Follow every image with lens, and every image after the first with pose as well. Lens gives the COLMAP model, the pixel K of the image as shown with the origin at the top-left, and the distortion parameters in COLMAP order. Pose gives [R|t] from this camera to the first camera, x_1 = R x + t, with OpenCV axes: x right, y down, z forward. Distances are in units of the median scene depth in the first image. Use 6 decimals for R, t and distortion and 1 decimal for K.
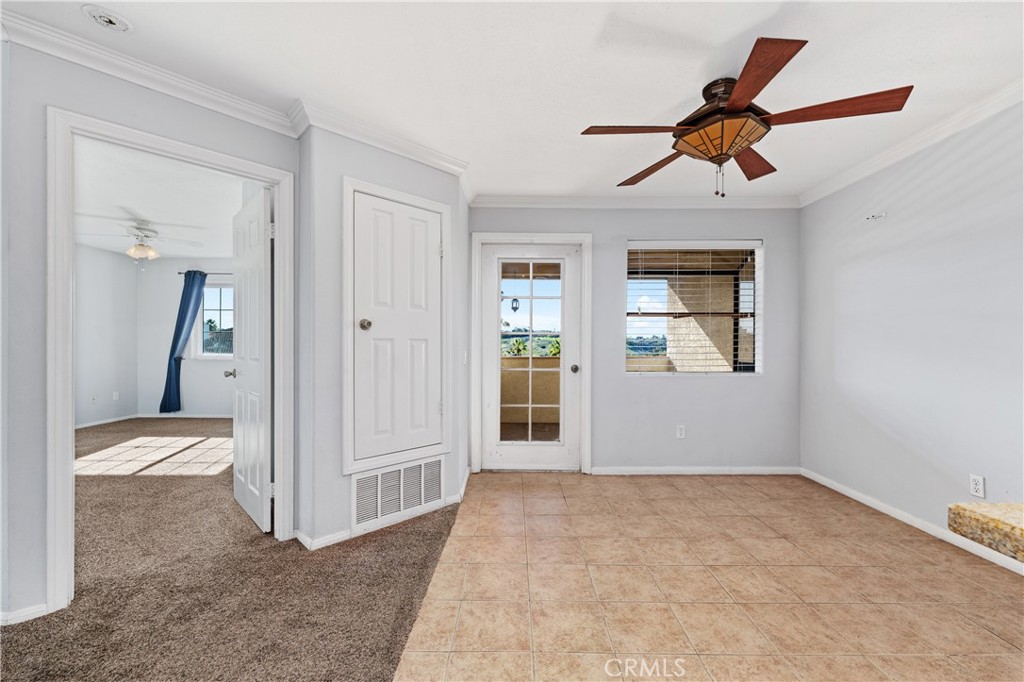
lens RADIAL K [[408.8, 0, 514.6], [0, 408.8, 345.3], [0, 0, 1]] dist [0.000760, 0.000059]
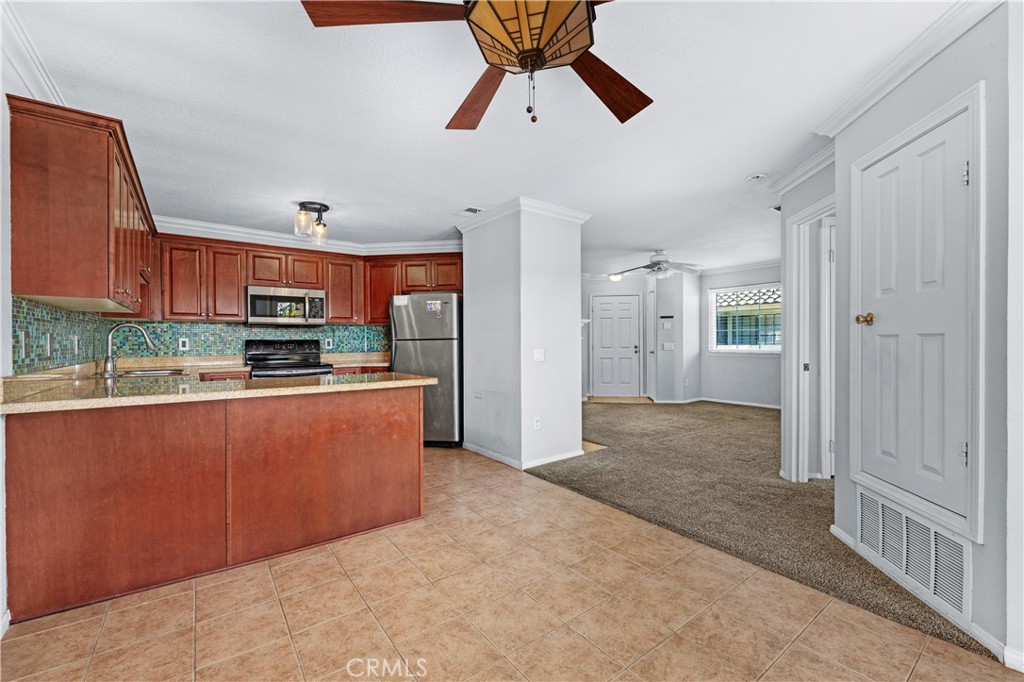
lens RADIAL K [[422.8, 0, 510.5], [0, 422.8, 339.7], [0, 0, 1]] dist [-0.001660, -0.000106]
pose [[-0.797066, 0.002376, -0.603887, 0.663206], [0.002883, 0.999996, 0.000130, -0.008526], [0.603885, -0.001637, -0.797070, 1.069182]]
